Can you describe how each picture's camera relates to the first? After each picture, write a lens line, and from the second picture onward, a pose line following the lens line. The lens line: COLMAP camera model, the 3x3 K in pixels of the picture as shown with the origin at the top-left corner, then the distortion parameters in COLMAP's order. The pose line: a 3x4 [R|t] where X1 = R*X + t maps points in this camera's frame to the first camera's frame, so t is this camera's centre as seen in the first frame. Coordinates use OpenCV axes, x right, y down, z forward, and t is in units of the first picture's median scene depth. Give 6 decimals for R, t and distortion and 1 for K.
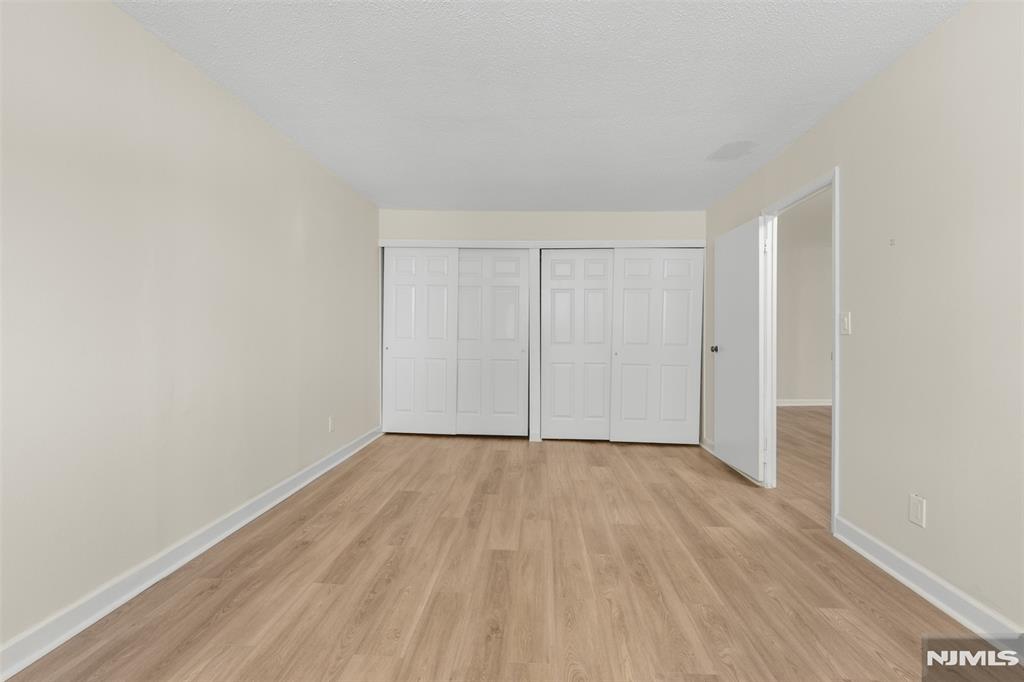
lens RADIAL K [[457.5, 0, 512.7], [0, 457.5, 334.0], [0, 0, 1]] dist [0.004176, -0.000357]
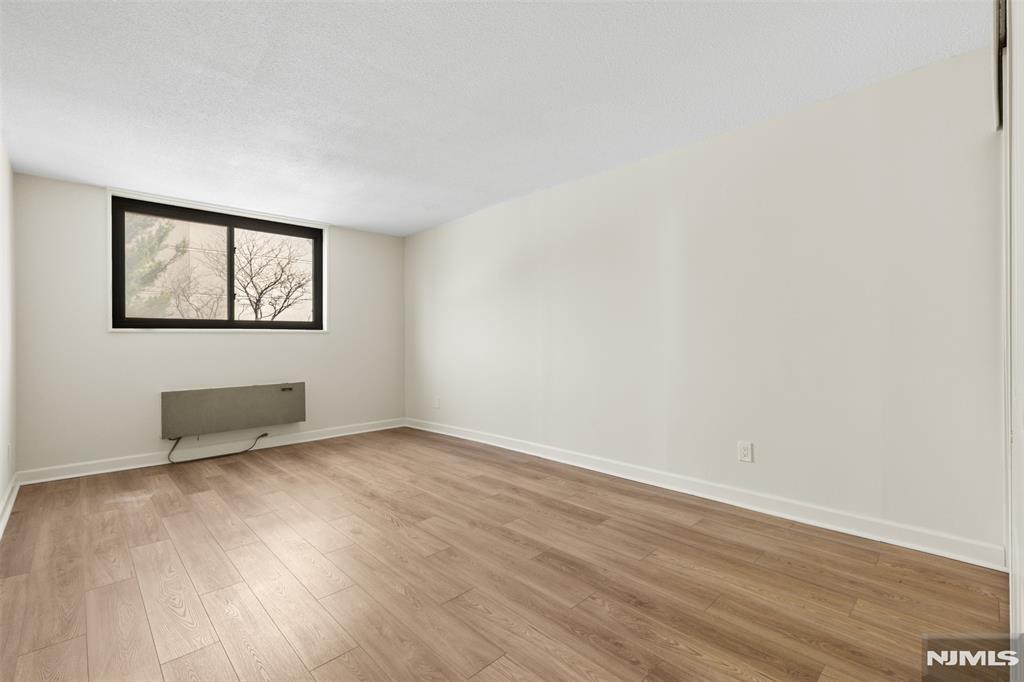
lens RADIAL K [[457.5, 0, 512.7], [0, 457.5, 334.0], [0, 0, 1]] dist [0.004176, -0.000357]
pose [[-0.678107, -0.001603, -0.734962, 0.628873], [0.005424, 0.999959, -0.007185, 0.005360], [0.734944, -0.008859, -0.678070, 1.799080]]
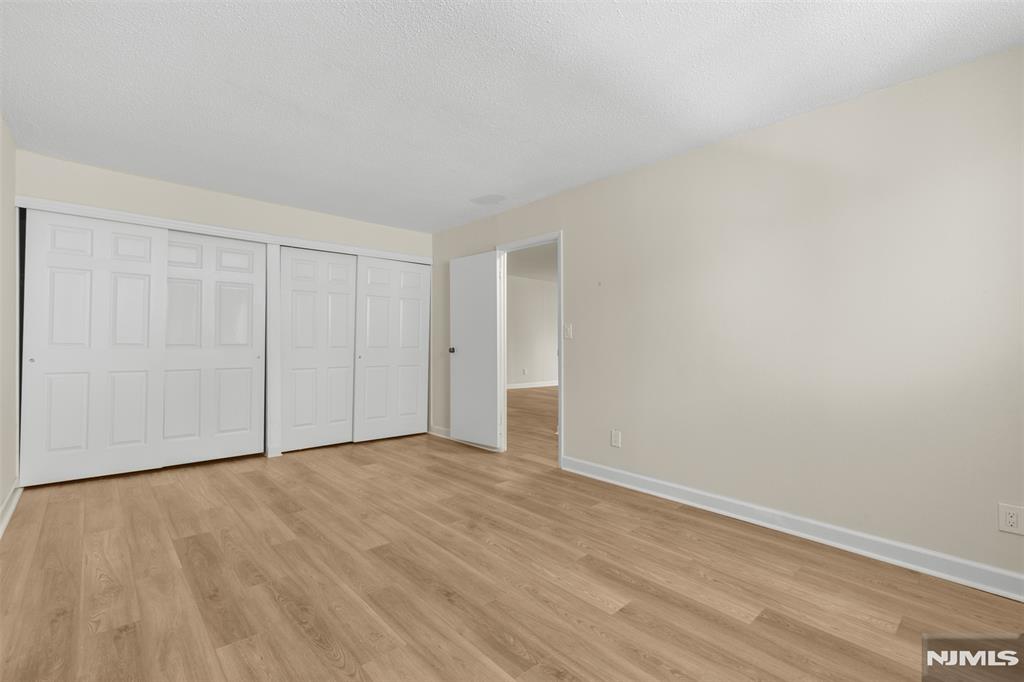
lens RADIAL K [[457.5, 0, 512.7], [0, 457.5, 334.0], [0, 0, 1]] dist [0.004176, -0.000357]
pose [[0.694568, 0.004838, 0.719411, -0.511644], [0.000215, 0.999976, -0.006932, -0.003714], [-0.719427, 0.004970, 0.694550, 0.048796]]
